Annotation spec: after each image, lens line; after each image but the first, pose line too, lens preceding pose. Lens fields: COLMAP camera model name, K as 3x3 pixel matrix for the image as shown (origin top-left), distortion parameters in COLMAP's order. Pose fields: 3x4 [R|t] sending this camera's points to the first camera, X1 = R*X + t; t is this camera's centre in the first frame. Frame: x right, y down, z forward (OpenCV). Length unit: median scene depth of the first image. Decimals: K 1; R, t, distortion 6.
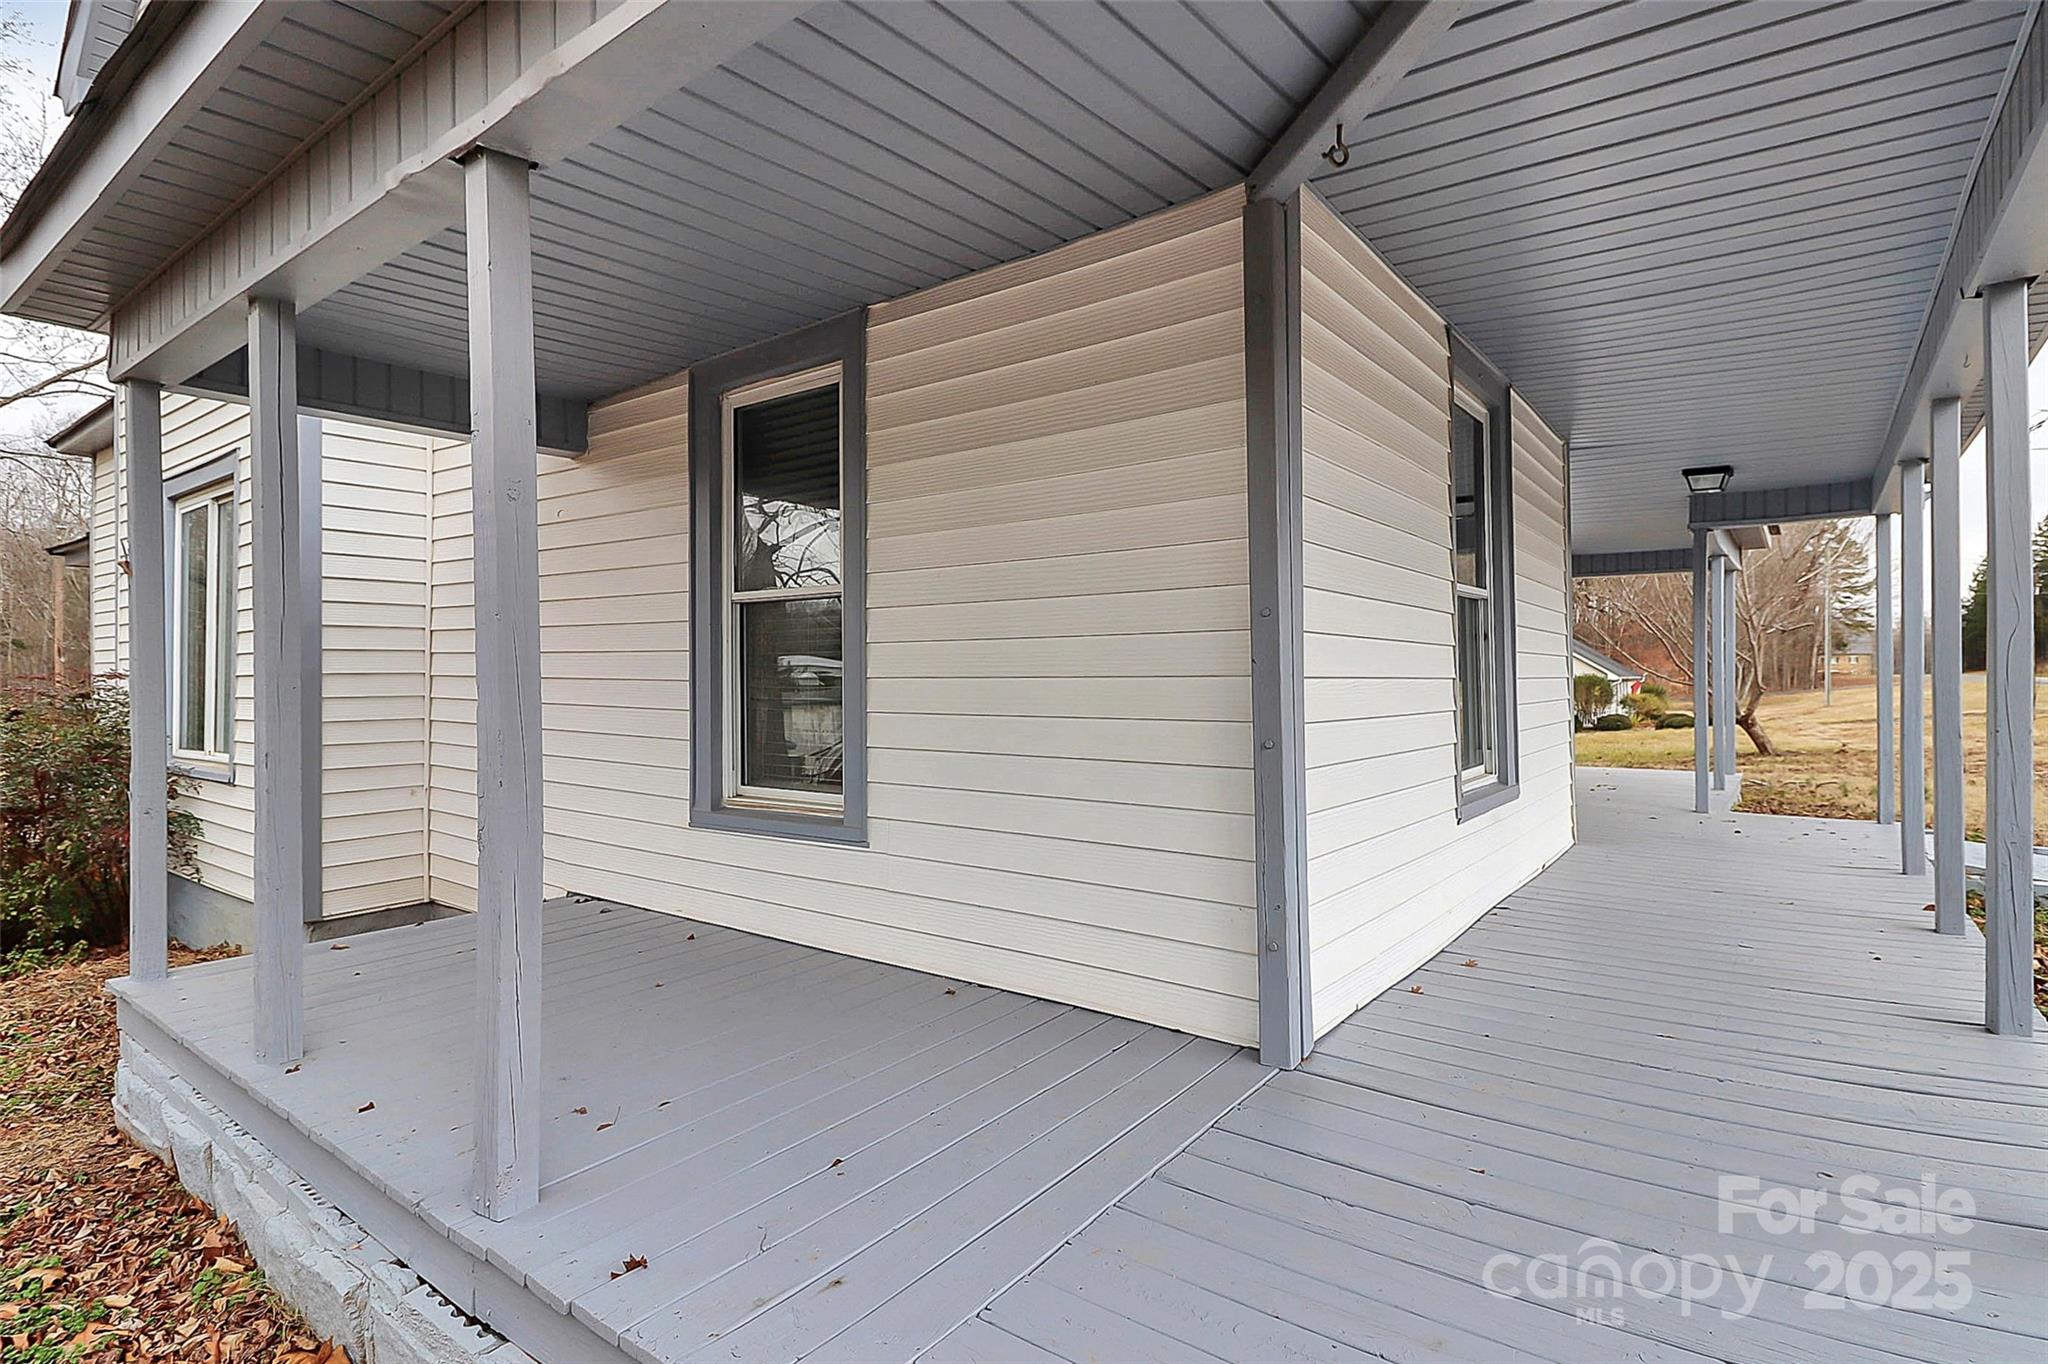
lens RADIAL K [[959.7, 0, 1029.4], [0, 959.7, 671.6], [0, 0, 1]] dist [-0.012592, -0.000493]
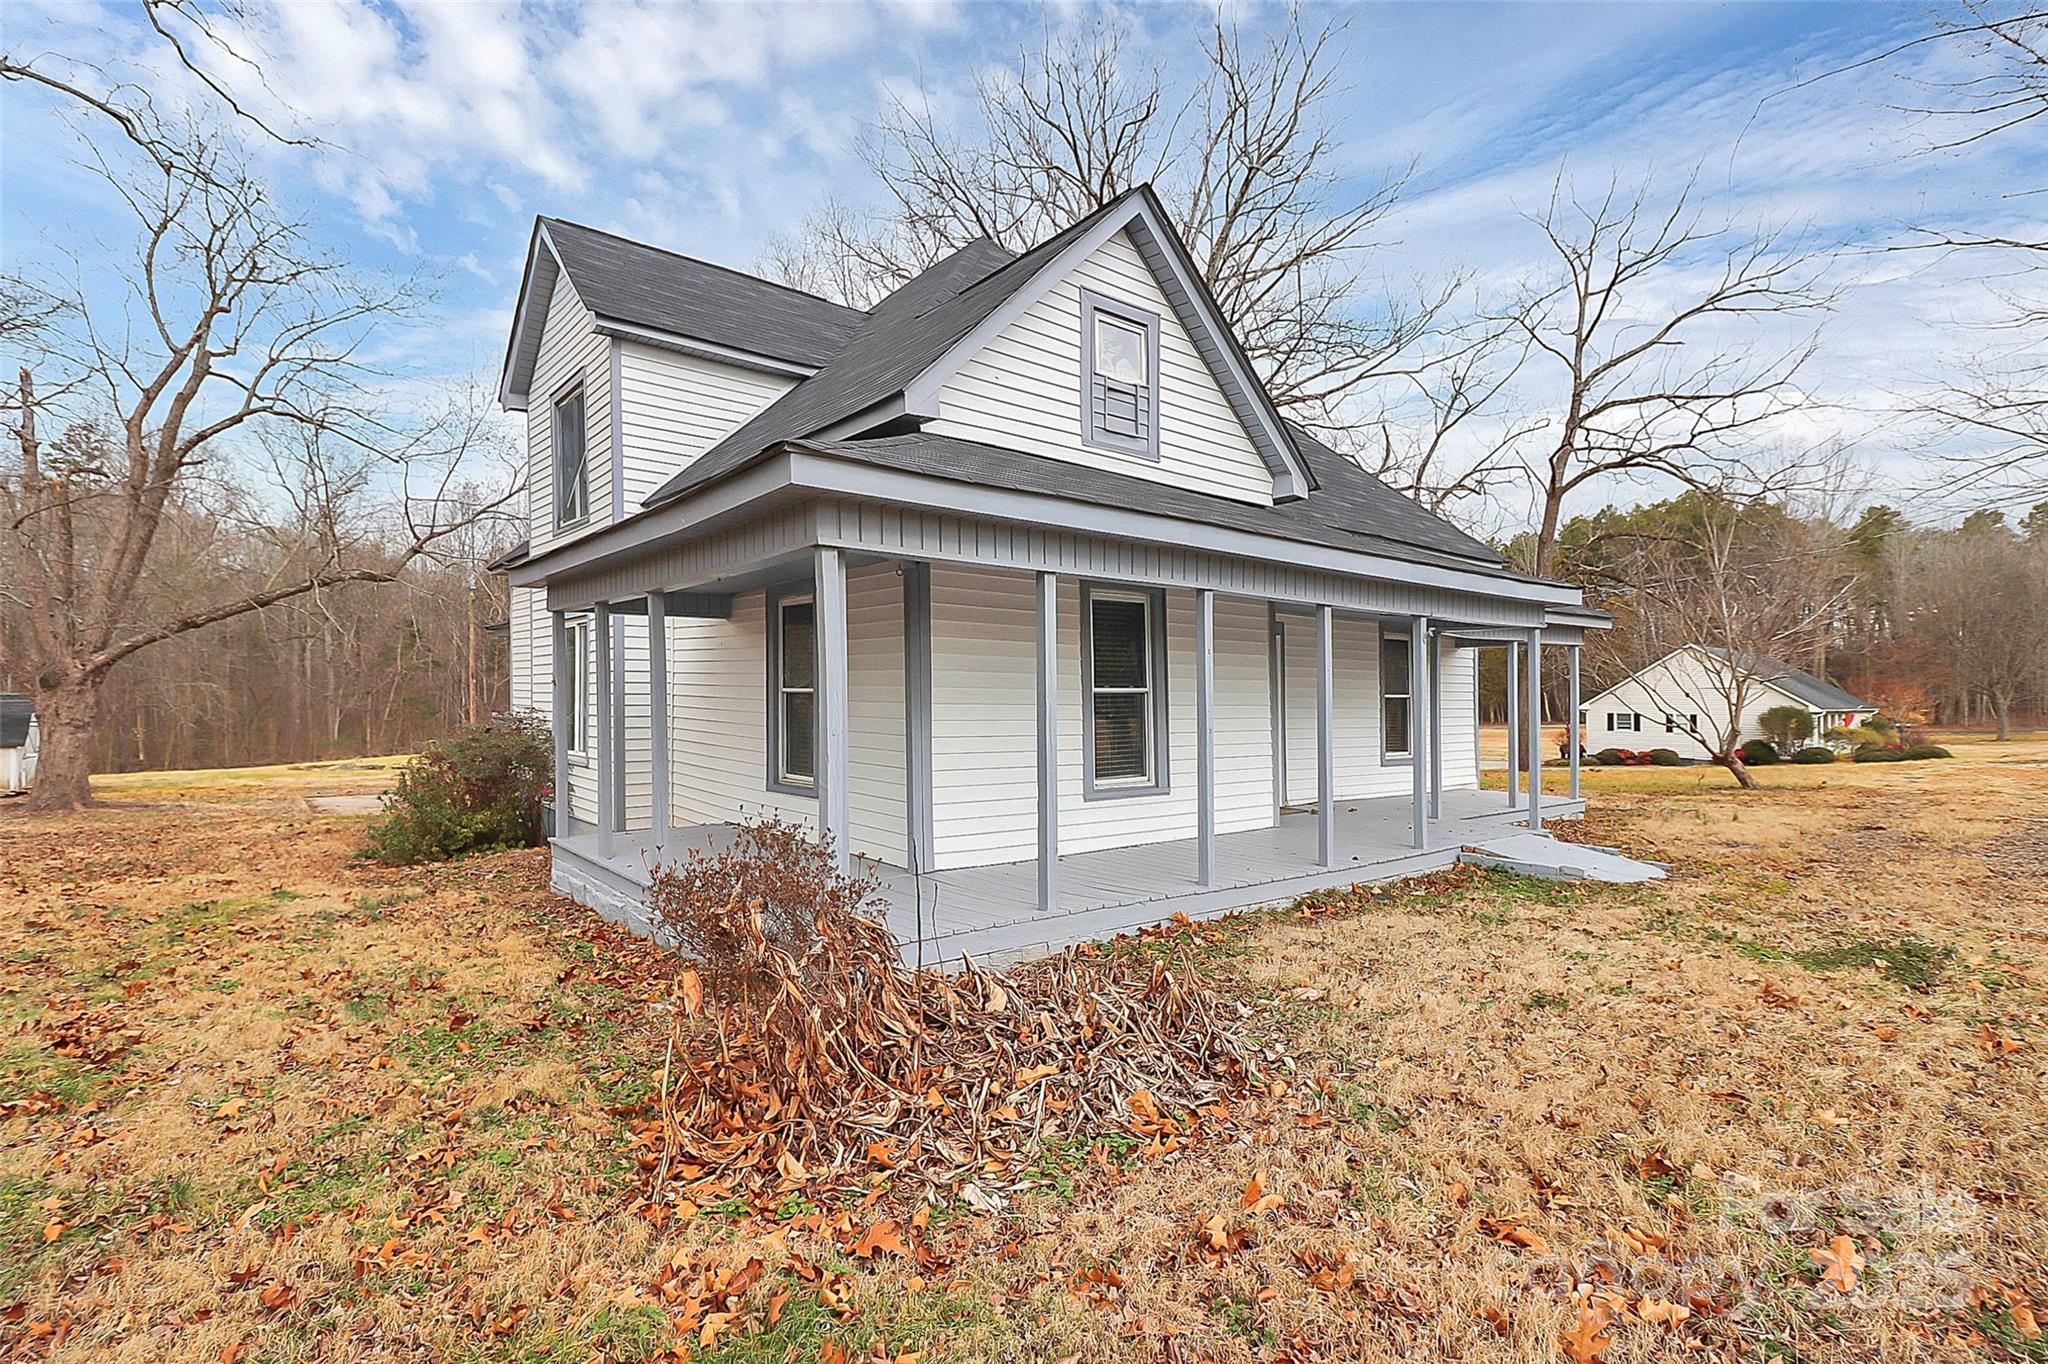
lens RADIAL K [[971.5, 0, 1019.3], [0, 971.5, 688.7], [0, 0, 1]] dist [0.000020, -0.000063]
pose [[0.965689, 0.010009, -0.259507, 0.740363], [-0.008913, 0.999946, 0.005400, -0.086391], [0.259547, -0.002902, 0.965726, -0.956104]]
